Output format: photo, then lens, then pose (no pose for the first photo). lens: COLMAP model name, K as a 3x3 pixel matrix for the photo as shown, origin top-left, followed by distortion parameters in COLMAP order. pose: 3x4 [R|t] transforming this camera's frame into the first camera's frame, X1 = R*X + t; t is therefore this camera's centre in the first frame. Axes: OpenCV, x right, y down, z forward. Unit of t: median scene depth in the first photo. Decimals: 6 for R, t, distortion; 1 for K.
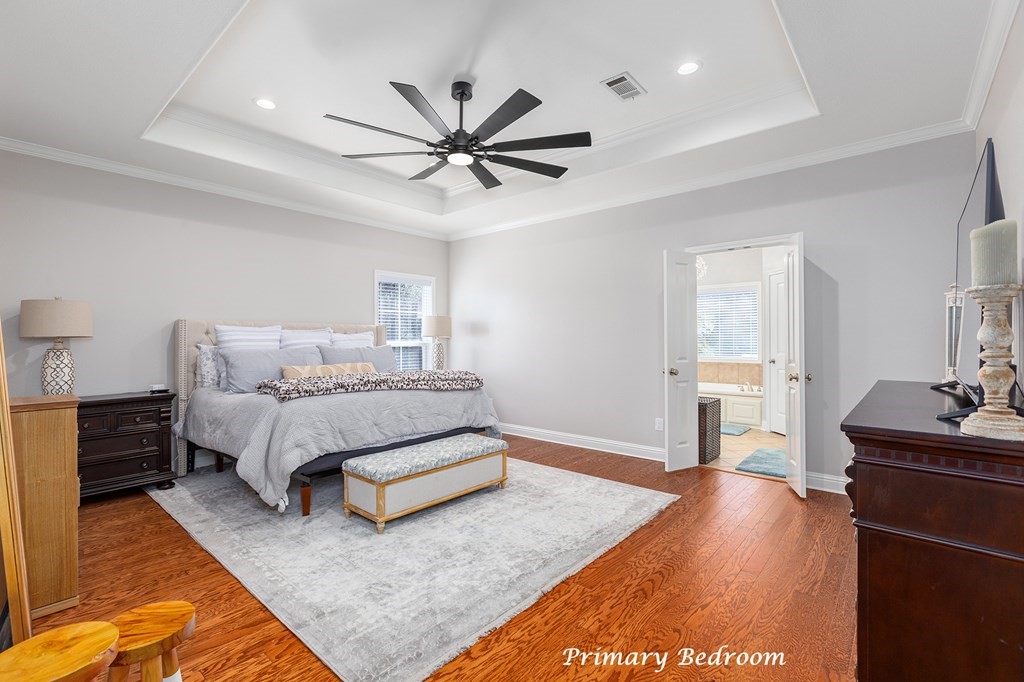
lens RADIAL K [[459.0, 0, 508.0], [0, 459.0, 338.2], [0, 0, 1]] dist [0.001532, 0.001141]
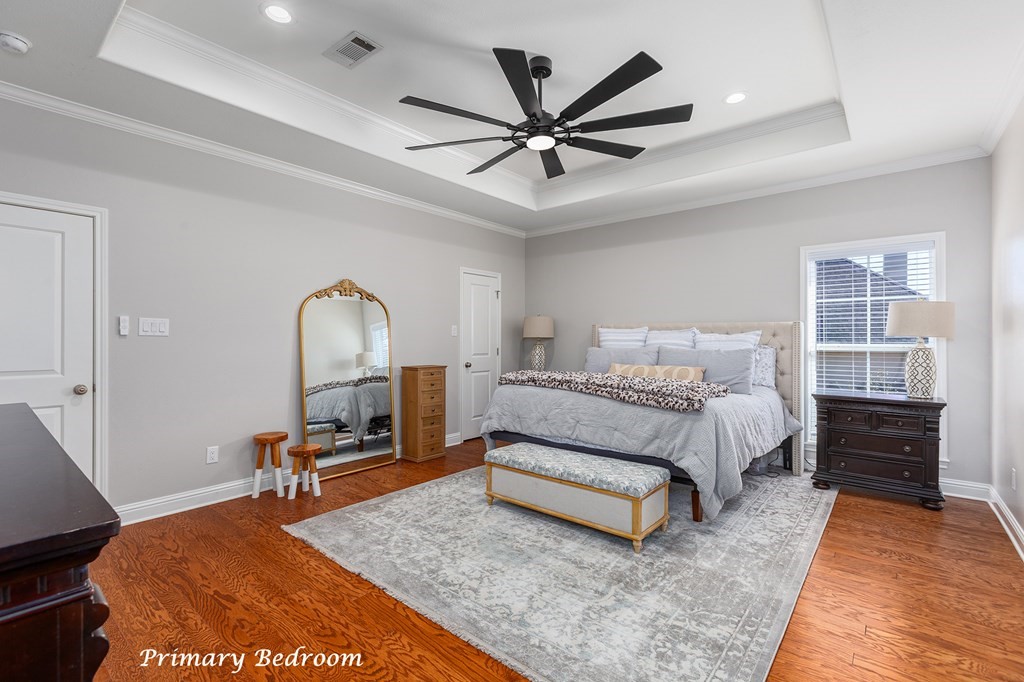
lens RADIAL K [[459.0, 0, 508.0], [0, 459.0, 338.2], [0, 0, 1]] dist [0.001532, 0.001141]
pose [[0.012814, 0.001125, -0.999917, 0.748813], [-0.000544, 0.999999, 0.001118, -0.003081], [0.999918, 0.000529, 0.012814, 0.856010]]
